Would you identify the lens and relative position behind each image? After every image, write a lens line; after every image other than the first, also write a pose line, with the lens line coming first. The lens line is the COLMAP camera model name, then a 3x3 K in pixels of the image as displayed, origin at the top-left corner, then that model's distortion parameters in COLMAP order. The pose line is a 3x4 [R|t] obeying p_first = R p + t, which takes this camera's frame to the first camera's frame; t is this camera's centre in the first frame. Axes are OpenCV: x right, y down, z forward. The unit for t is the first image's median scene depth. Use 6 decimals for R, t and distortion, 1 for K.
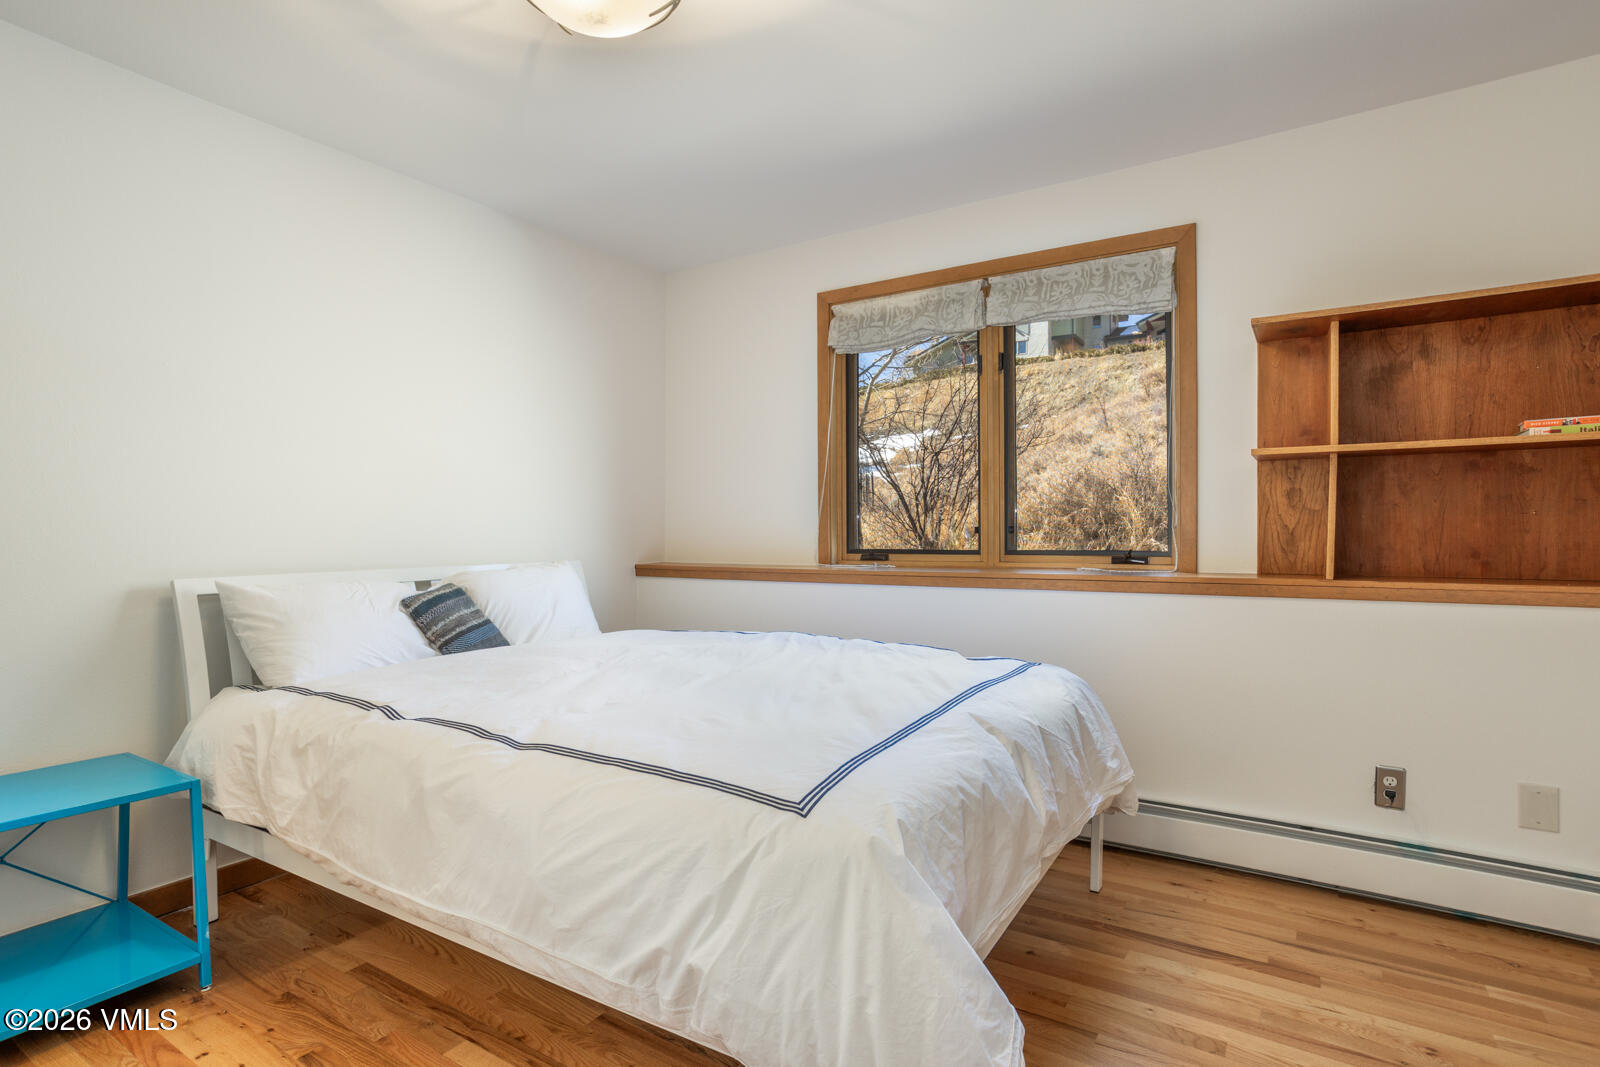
lens RADIAL K [[801.6, 0, 799.9], [0, 801.6, 528.7], [0, 0, 1]] dist [-0.029144, 0.000902]
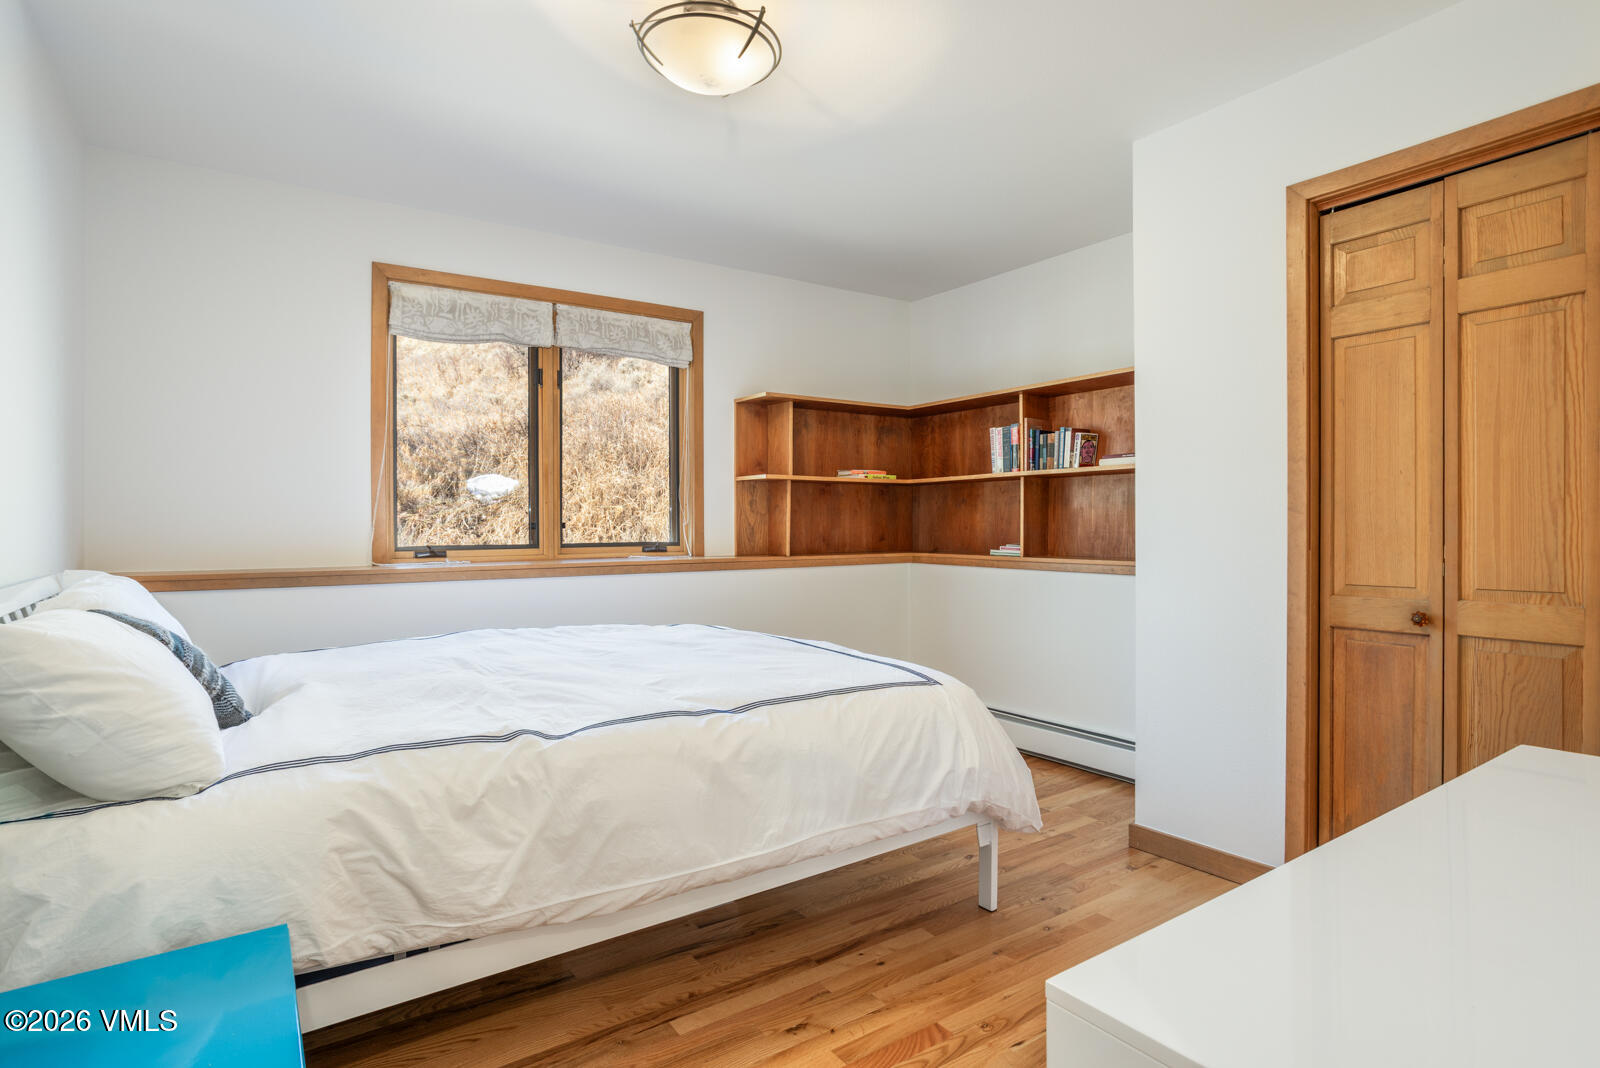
lens RADIAL K [[825.3, 0, 799.5], [0, 825.3, 532.9], [0, 0, 1]] dist [-0.040820, 0.000031]
pose [[0.387353, -0.004071, 0.921922, -0.921010], [-0.000273, 0.999990, 0.004530, 0.007632], [-0.921931, -0.002007, 0.387348, 0.300444]]
